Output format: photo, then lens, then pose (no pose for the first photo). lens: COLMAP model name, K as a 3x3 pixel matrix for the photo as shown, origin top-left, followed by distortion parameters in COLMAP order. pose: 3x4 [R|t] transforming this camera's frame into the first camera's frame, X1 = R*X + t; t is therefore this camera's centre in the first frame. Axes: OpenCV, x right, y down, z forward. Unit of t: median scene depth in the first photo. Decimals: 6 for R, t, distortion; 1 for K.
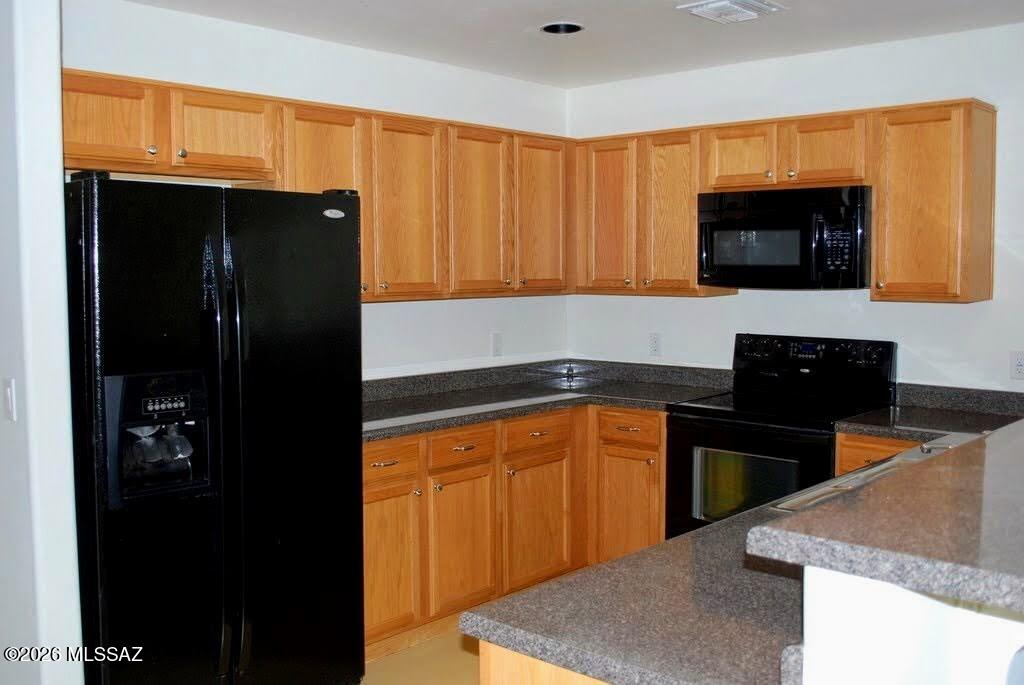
lens RADIAL K [[991.4, 0, 512.0], [0, 991.4, 342.5], [0, 0, 1]] dist [-0.064307, -0.011077]
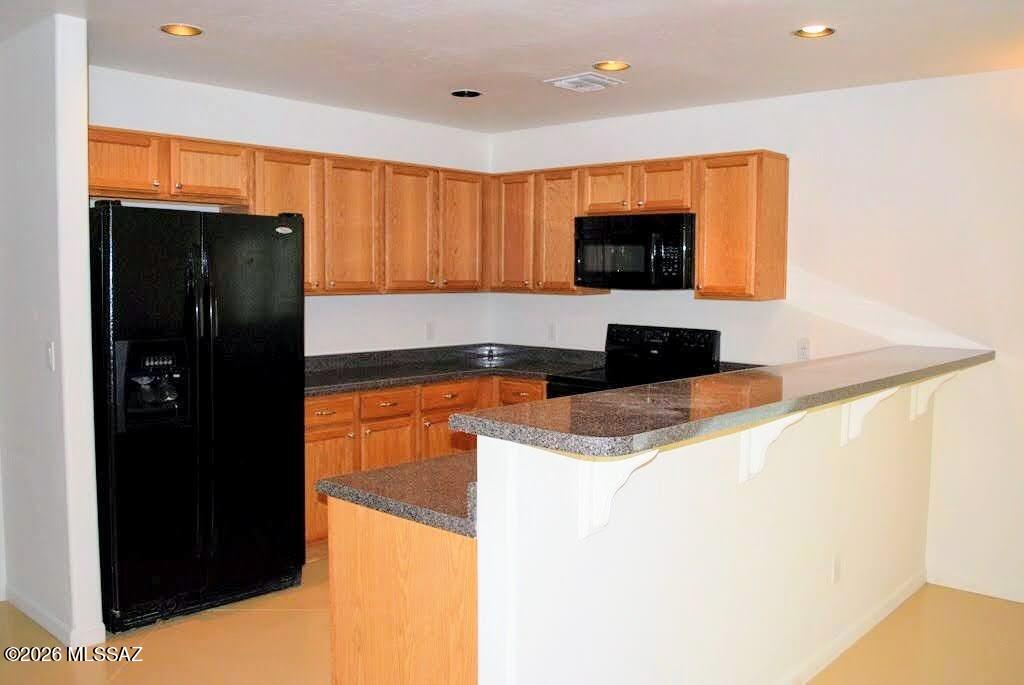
lens RADIAL K [[875.1, 0, 512.0], [0, 875.1, 342.5], [0, 0, 1]] dist [-0.073557, 0.001720]
pose [[0.999918, 0.012734, 0.001103, 0.115339], [-0.012737, 0.999917, 0.002162, 0.017565], [-0.001076, -0.002176, 0.999997, -0.188351]]
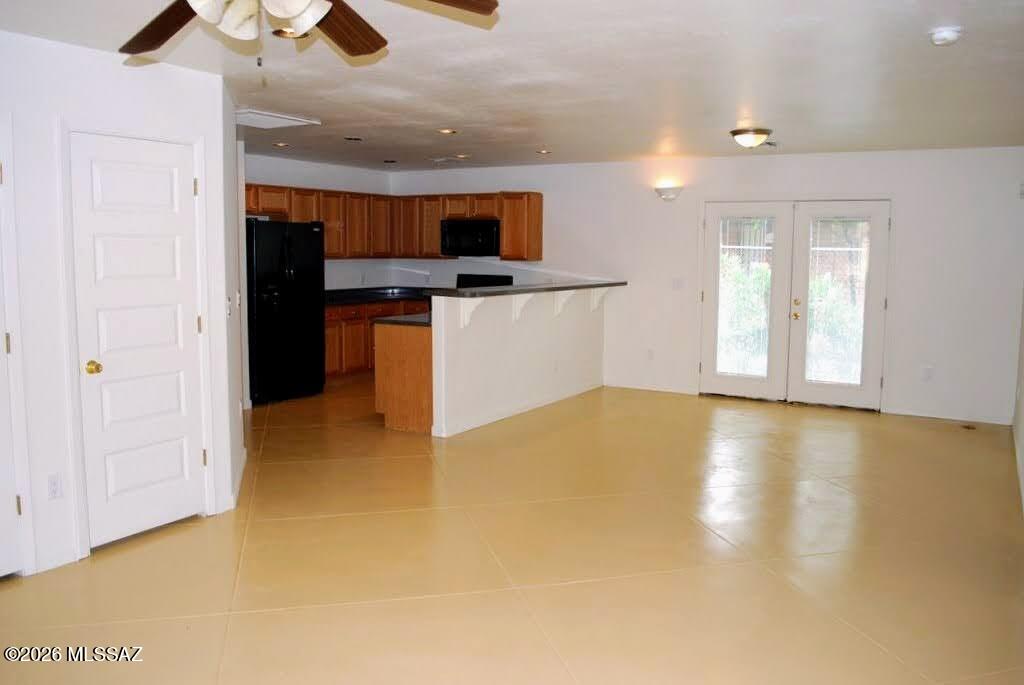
lens RADIAL K [[825.7, 0, 512.0], [0, 825.7, 342.5], [0, 0, 1]] dist [-0.100916, -0.000648]
pose [[0.979609, -0.008918, 0.200716, -0.078614], [0.001416, 0.999296, 0.037487, 0.103755], [-0.200909, -0.036438, 0.978932, -1.330597]]
